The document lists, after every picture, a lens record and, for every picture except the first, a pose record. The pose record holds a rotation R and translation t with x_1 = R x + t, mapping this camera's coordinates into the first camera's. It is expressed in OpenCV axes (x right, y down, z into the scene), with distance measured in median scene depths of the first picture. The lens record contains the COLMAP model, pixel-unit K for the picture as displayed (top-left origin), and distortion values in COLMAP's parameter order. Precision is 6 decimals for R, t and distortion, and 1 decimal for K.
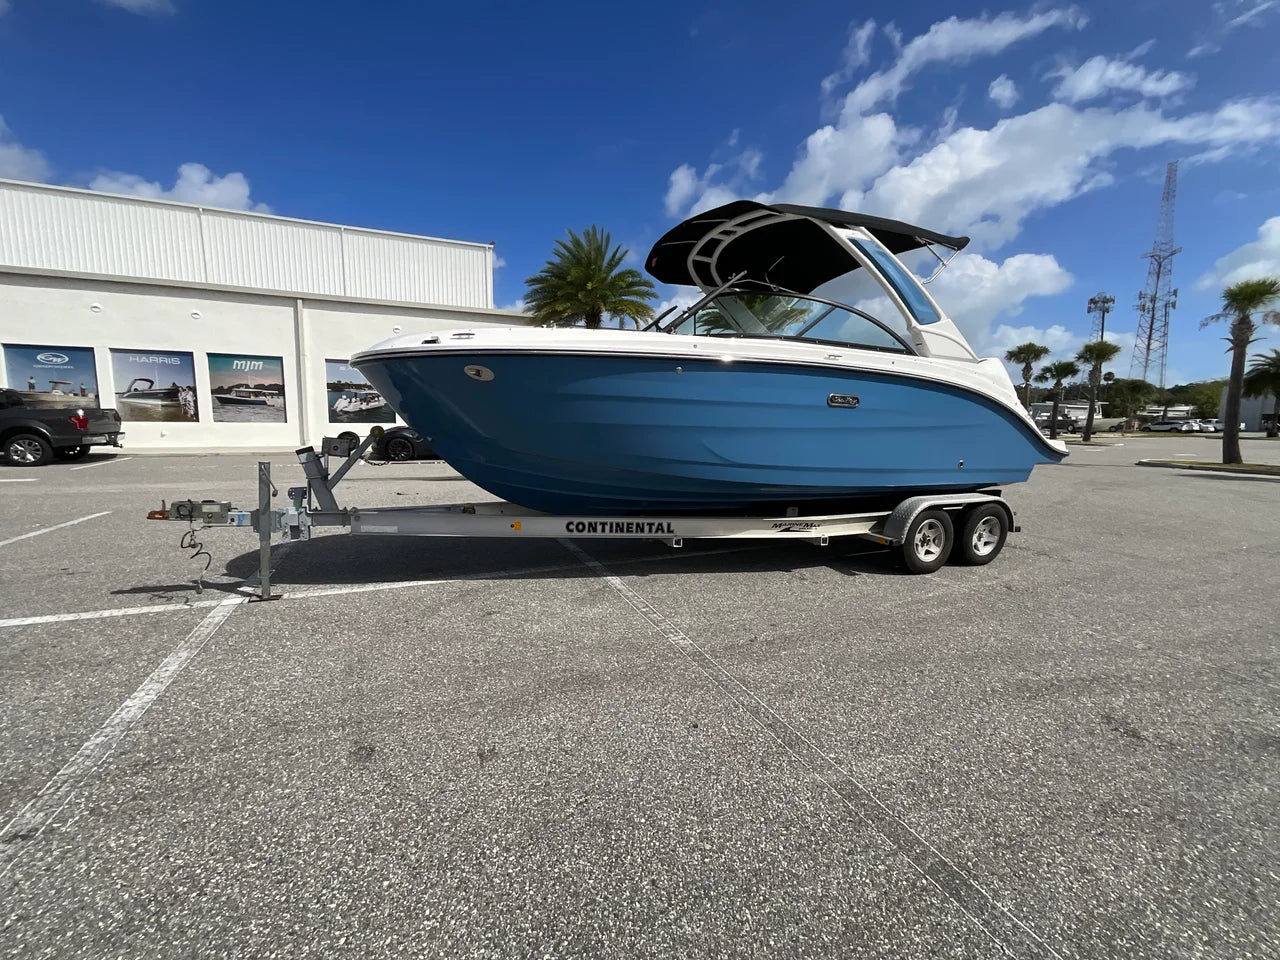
lens RADIAL K [[515.0, 0, 637.7], [0, 515.0, 481.6], [0, 0, 1]] dist [-0.002280, 0.001094]
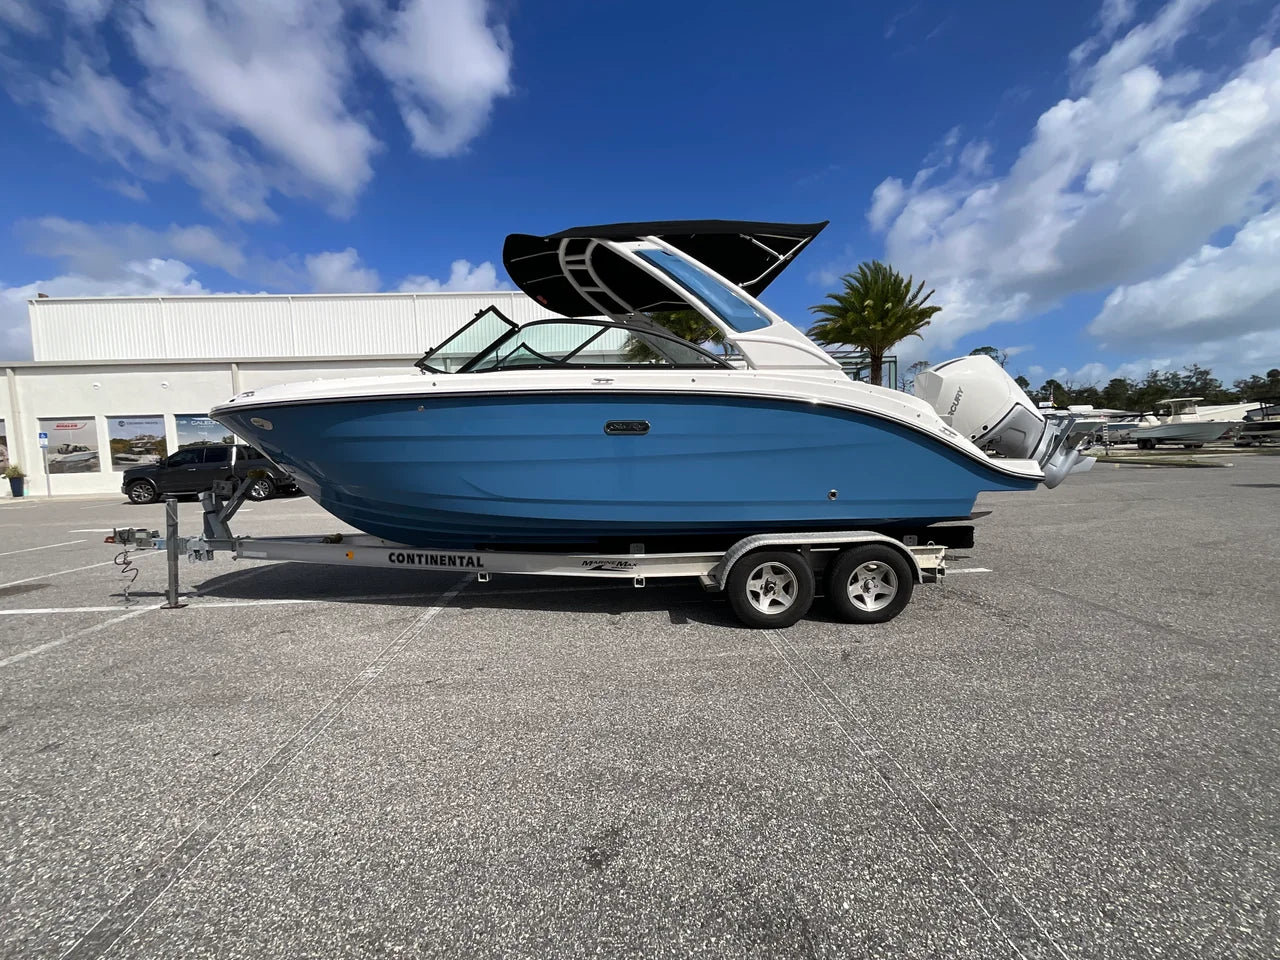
lens RADIAL K [[515.0, 0, 640.7], [0, 515.0, 478.2], [0, 0, 1]] dist [-0.002280, 0.001094]
pose [[0.940038, -0.020320, -0.340464, 0.718018], [-0.000955, 0.998063, -0.062203, -0.010958], [0.341069, 0.058798, 0.938198, 0.157015]]
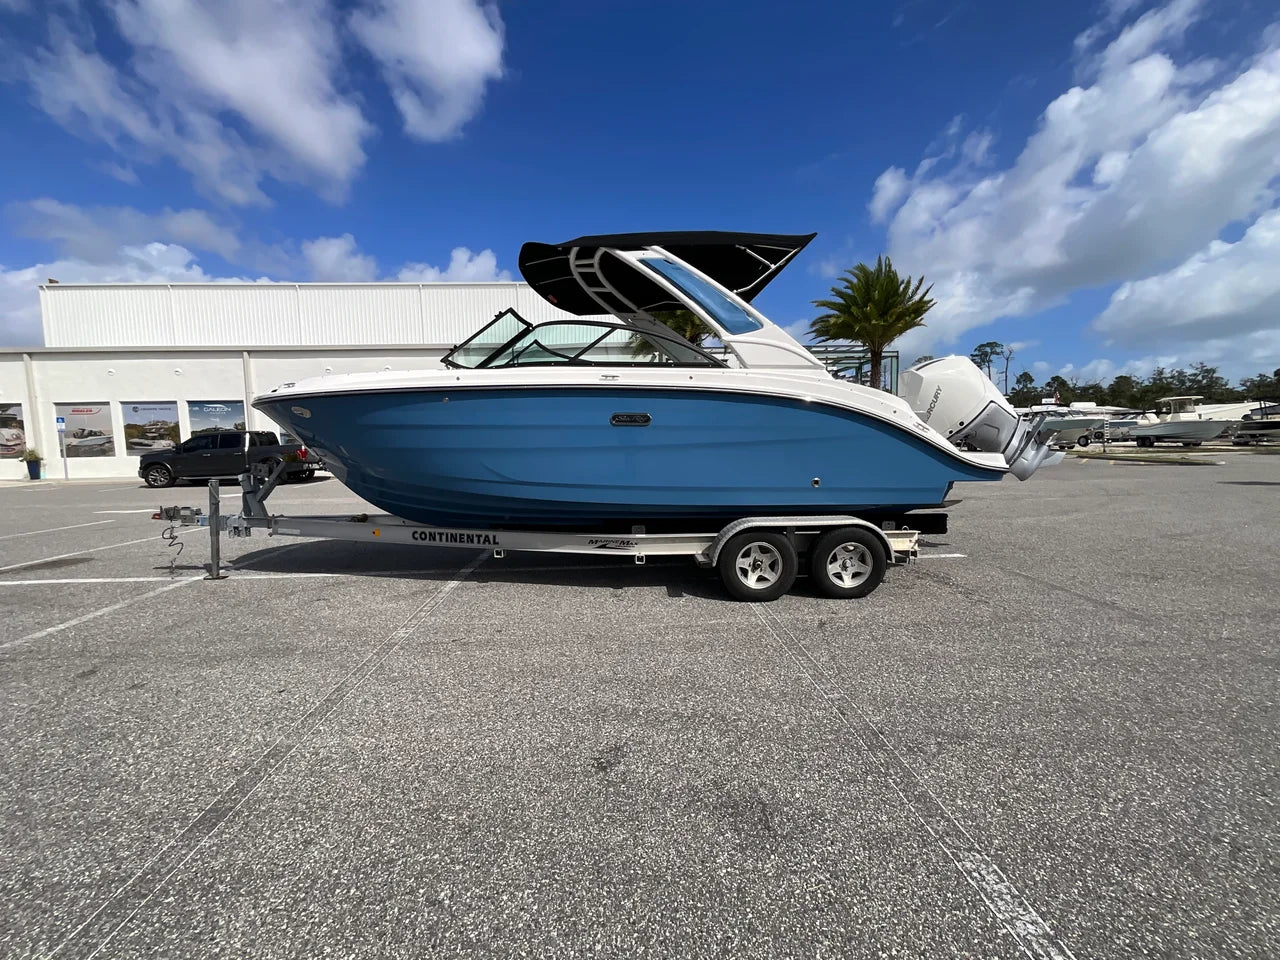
lens RADIAL K [[515.0, 0, 641.0], [0, 515.0, 477.7], [0, 0, 1]] dist [-0.002280, 0.001094]
pose [[0.938830, -0.003361, -0.344364, 0.753564], [-0.013608, 0.998809, -0.046849, 0.004236], [0.344112, 0.048670, 0.937666, 0.063241]]
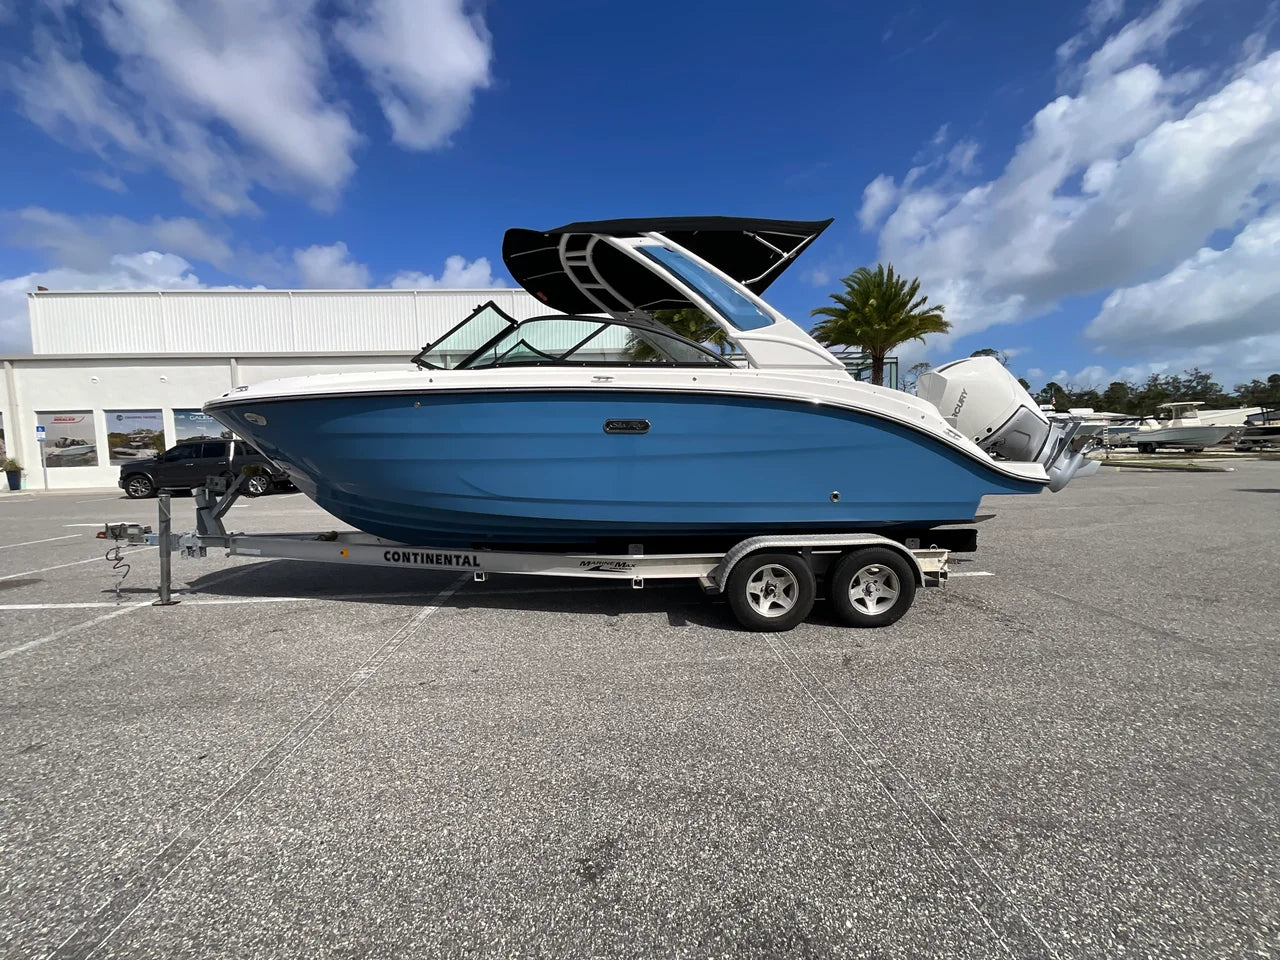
lens RADIAL K [[515.0, 0, 640.8], [0, 515.0, 478.2], [0, 0, 1]] dist [-0.002280, 0.001094]
pose [[0.940520, -0.011034, -0.339559, 0.713535], [-0.010030, 0.998135, -0.060215, -0.013109], [0.339590, 0.060039, 0.938655, 0.170335]]
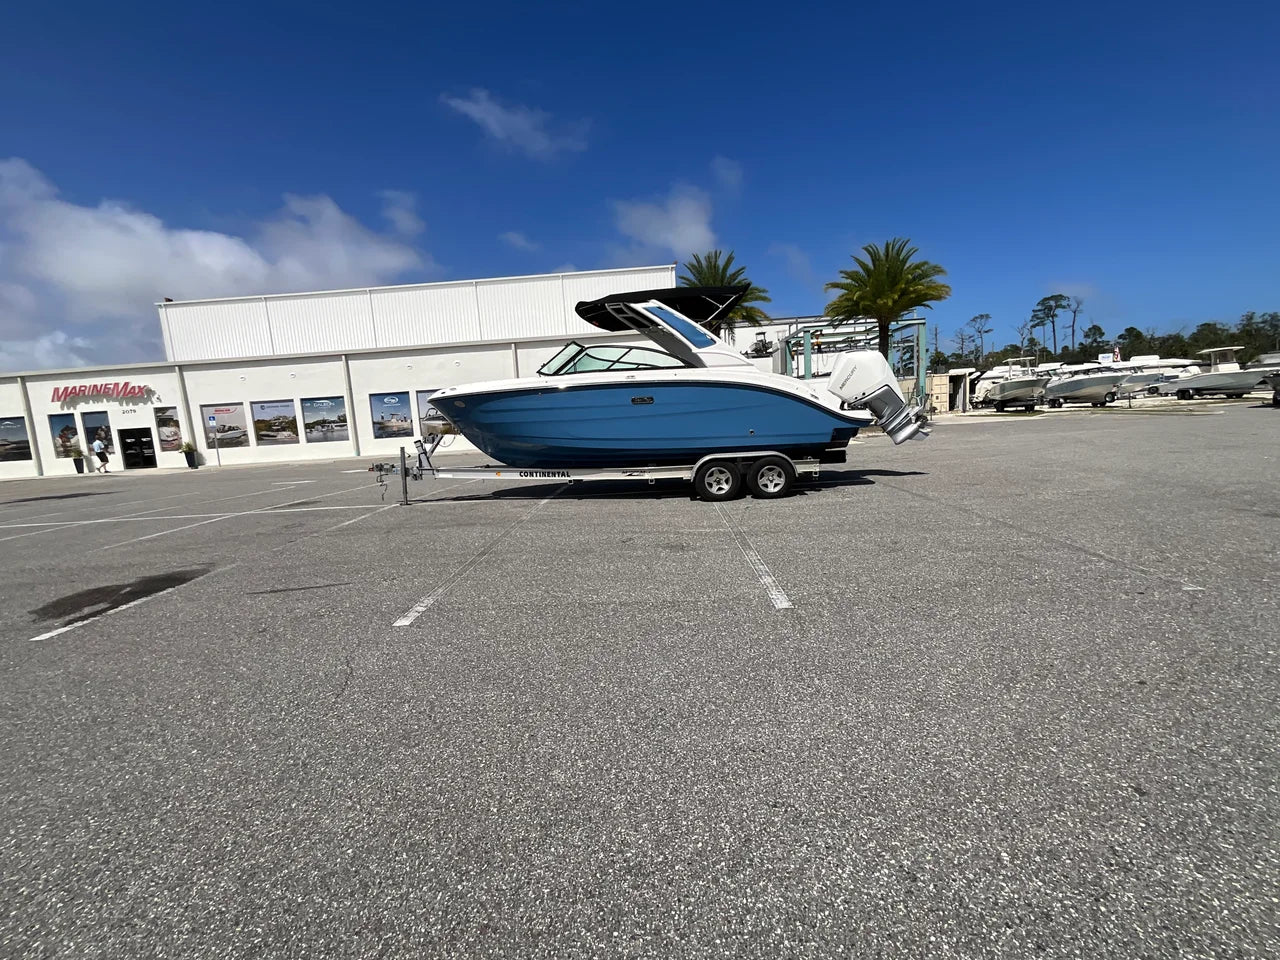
lens RADIAL K [[515.0, 0, 639.5], [0, 515.0, 479.0], [0, 0, 1]] dist [-0.002280, 0.001094]
pose [[0.902362, -0.016469, -0.430664, 1.138372], [0.018057, 0.999837, -0.000400, 0.115400], [0.430600, -0.007415, 0.902512, -0.609910]]
